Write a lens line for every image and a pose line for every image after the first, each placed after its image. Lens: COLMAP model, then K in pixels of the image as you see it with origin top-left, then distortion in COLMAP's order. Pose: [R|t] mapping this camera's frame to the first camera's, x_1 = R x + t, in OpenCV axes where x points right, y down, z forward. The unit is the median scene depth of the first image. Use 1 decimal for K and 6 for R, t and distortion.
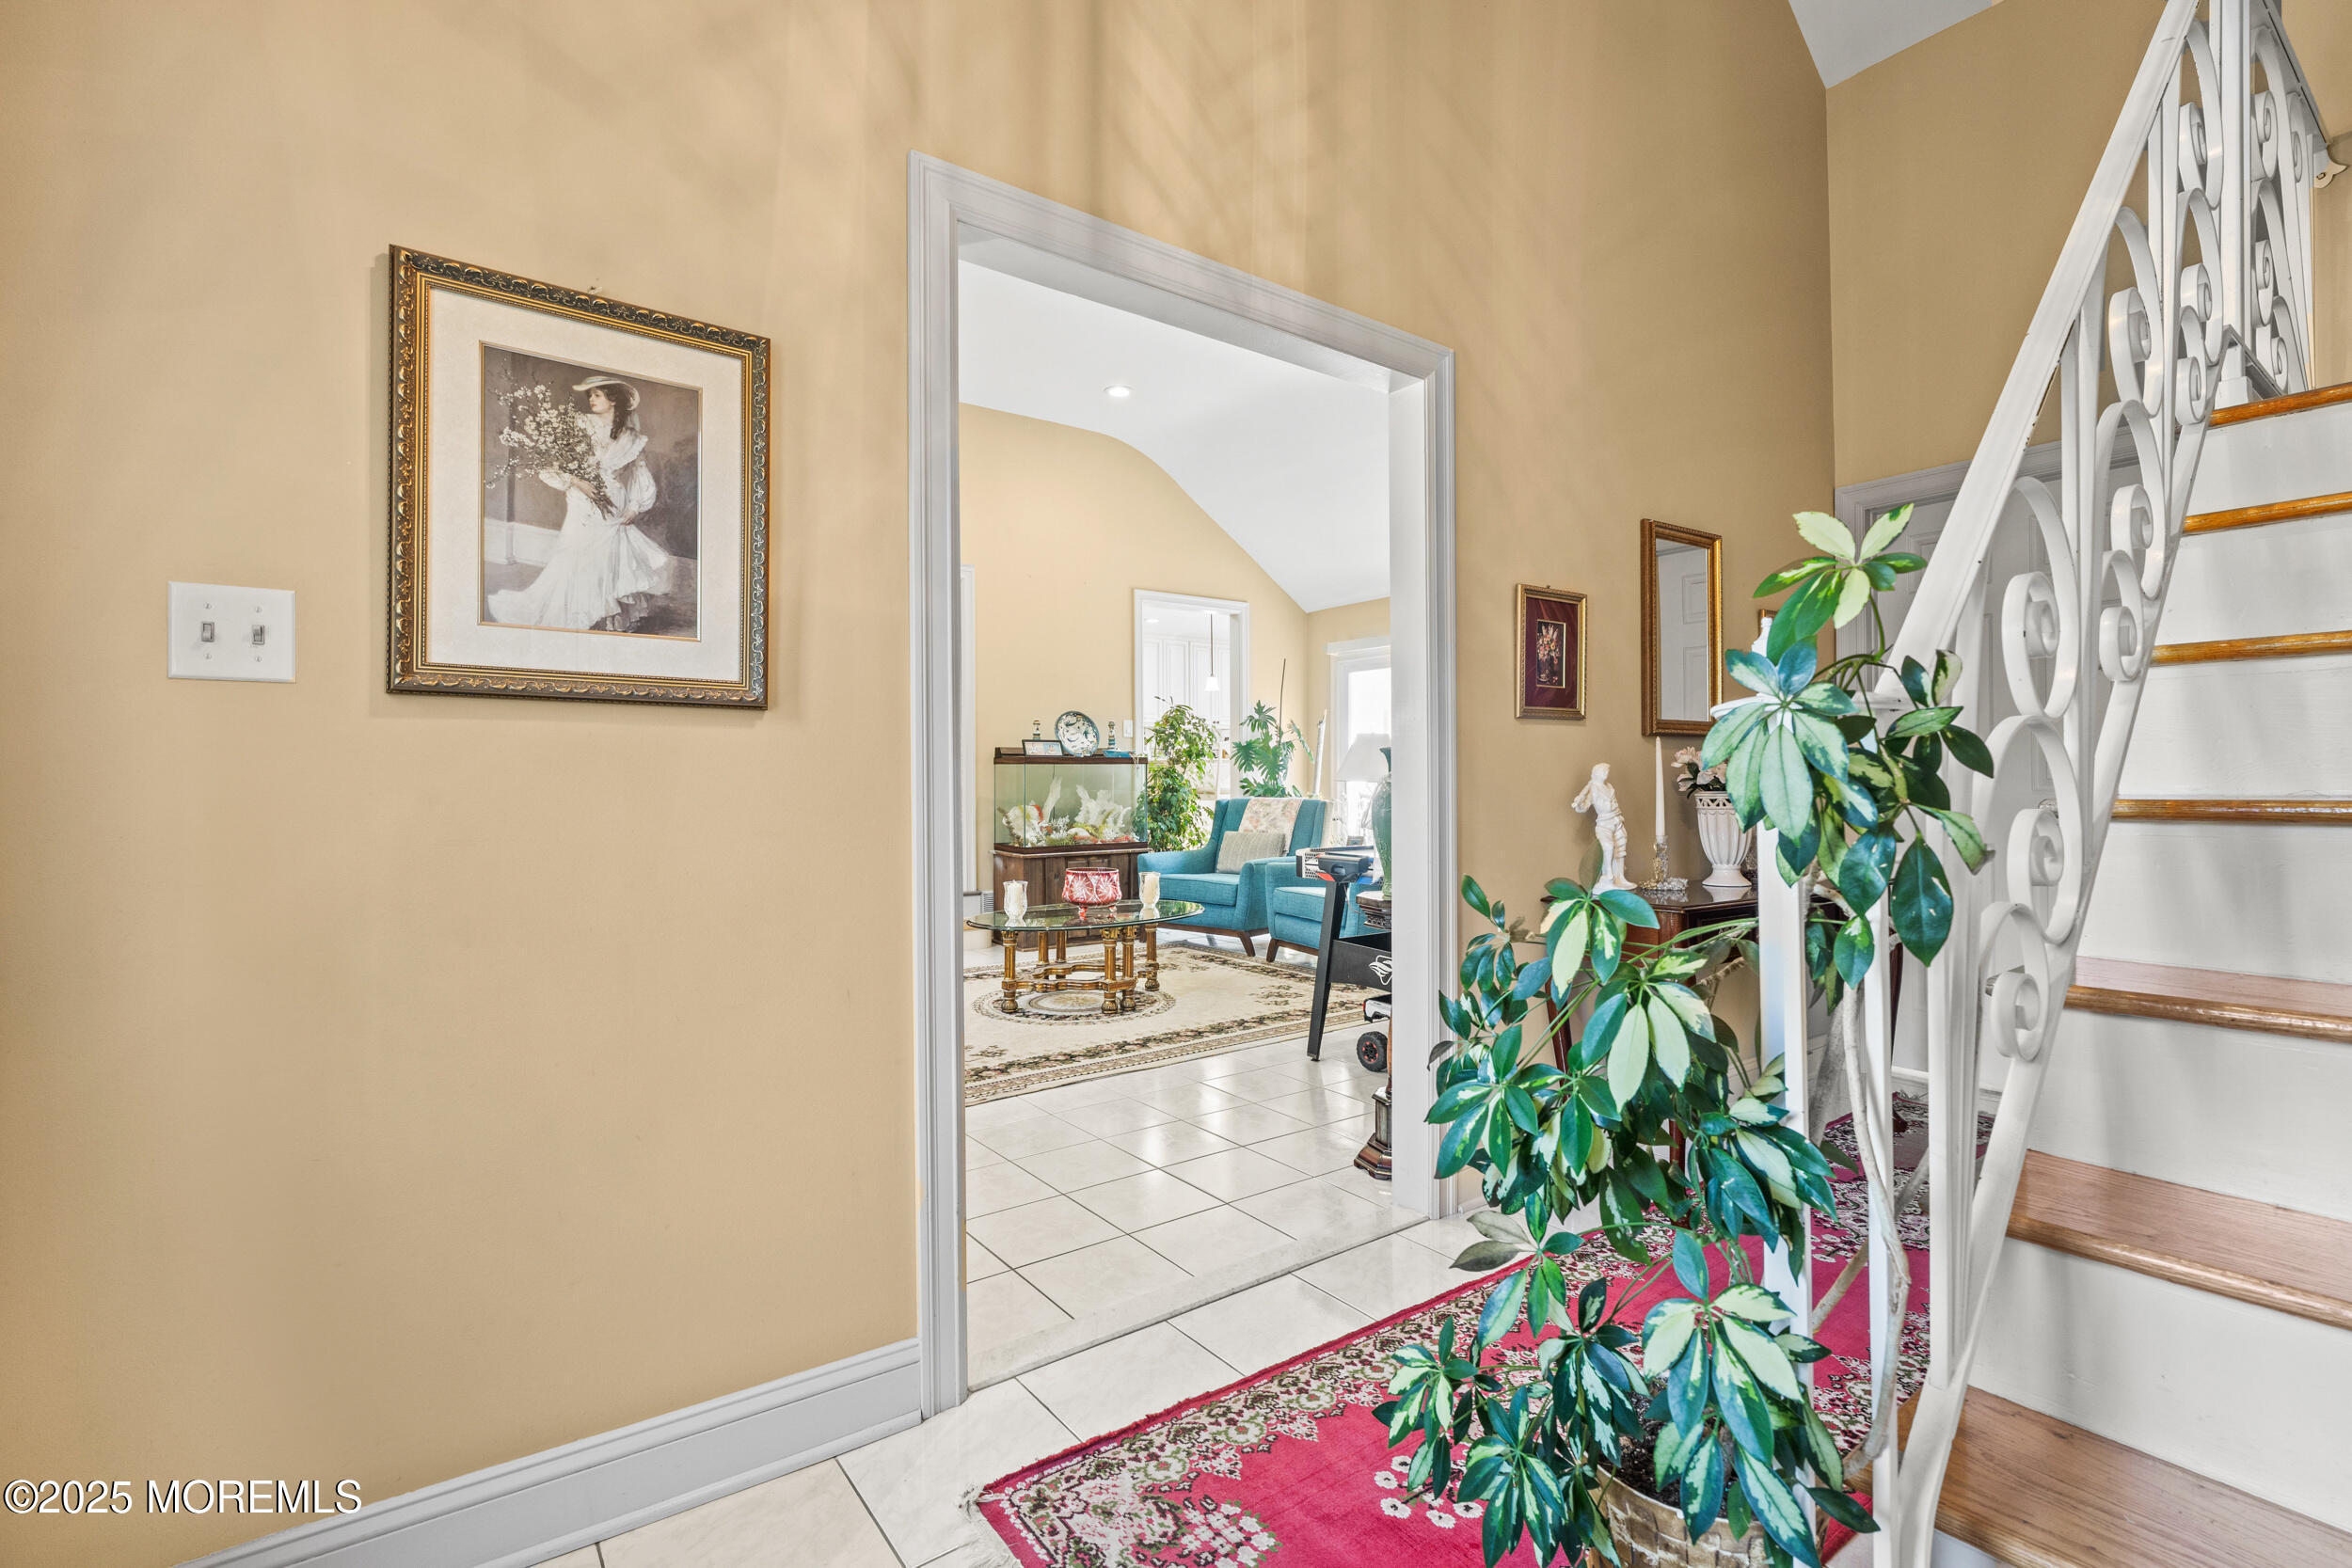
lens RADIAL K [[1069.0, 0, 1178.6], [0, 1069.0, 774.5], [0, 0, 1]] dist [-0.001205, 0.000393]
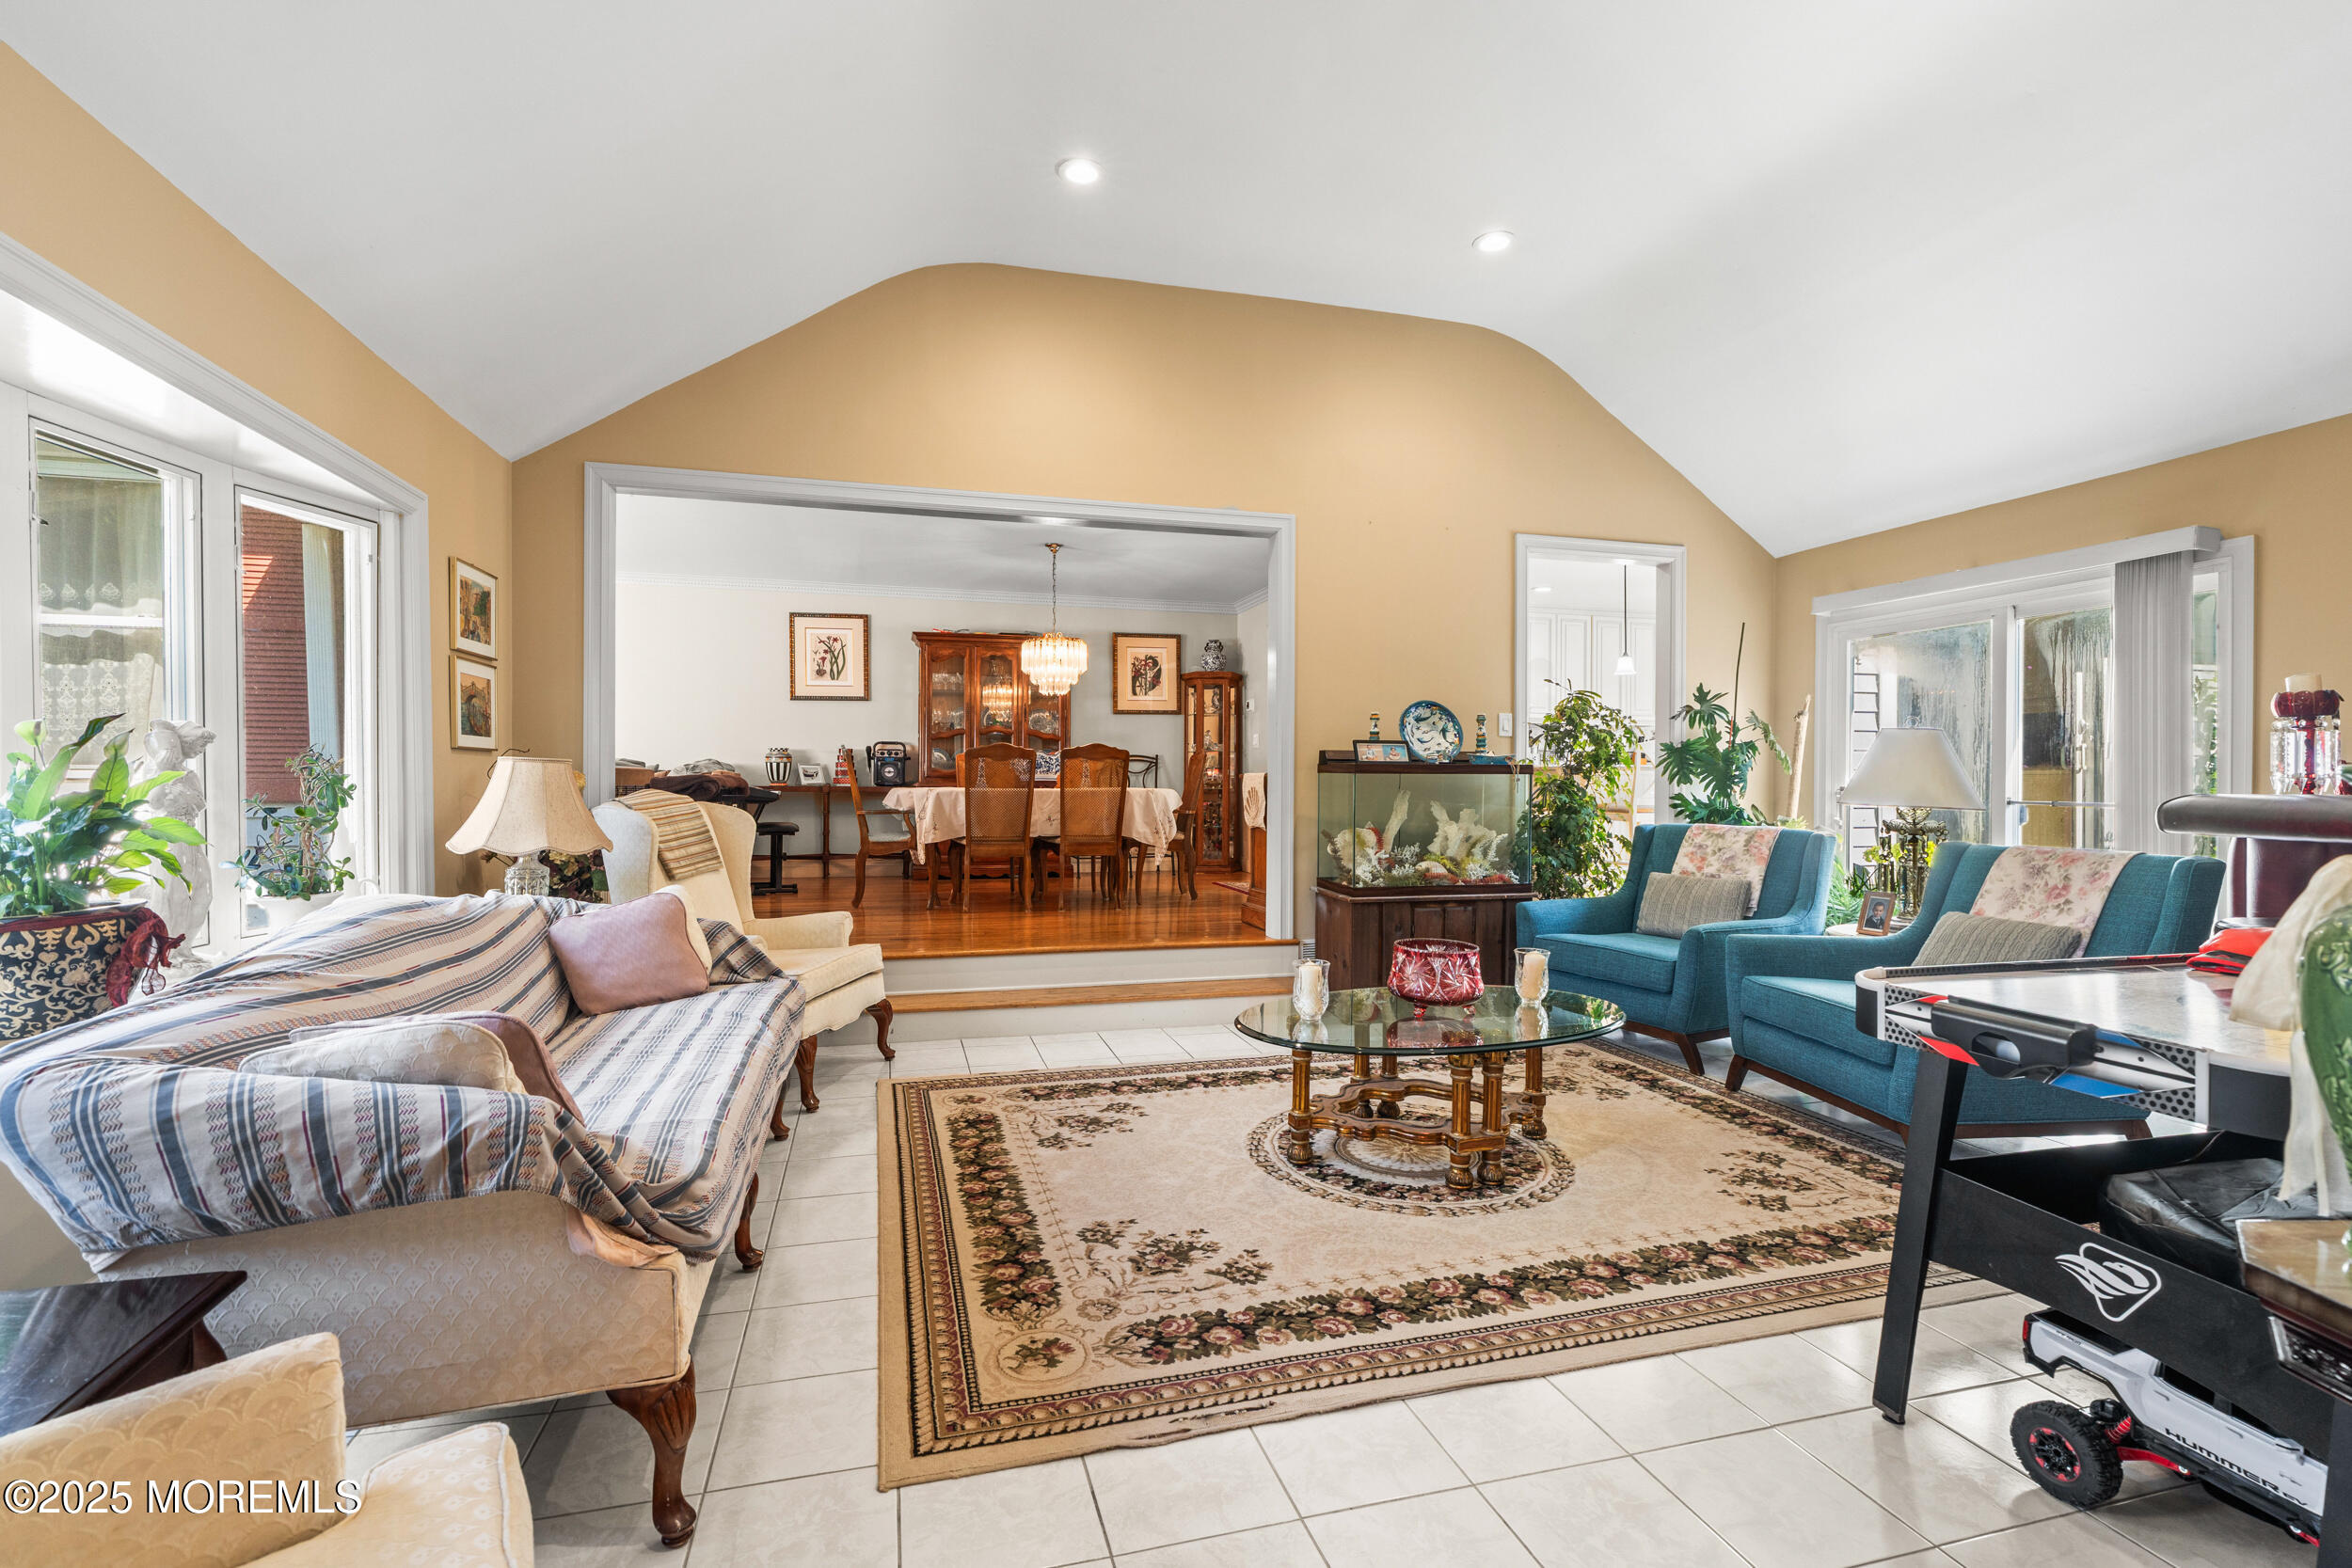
lens RADIAL K [[1069.0, 0, 1172.8], [0, 1069.0, 783.1], [0, 0, 1]] dist [-0.001205, 0.000393]
pose [[0.936839, 0.012145, -0.349551, -0.004895], [-0.009626, 0.999914, 0.008943, -0.007923], [0.349629, -0.005013, 0.936875, 0.254022]]
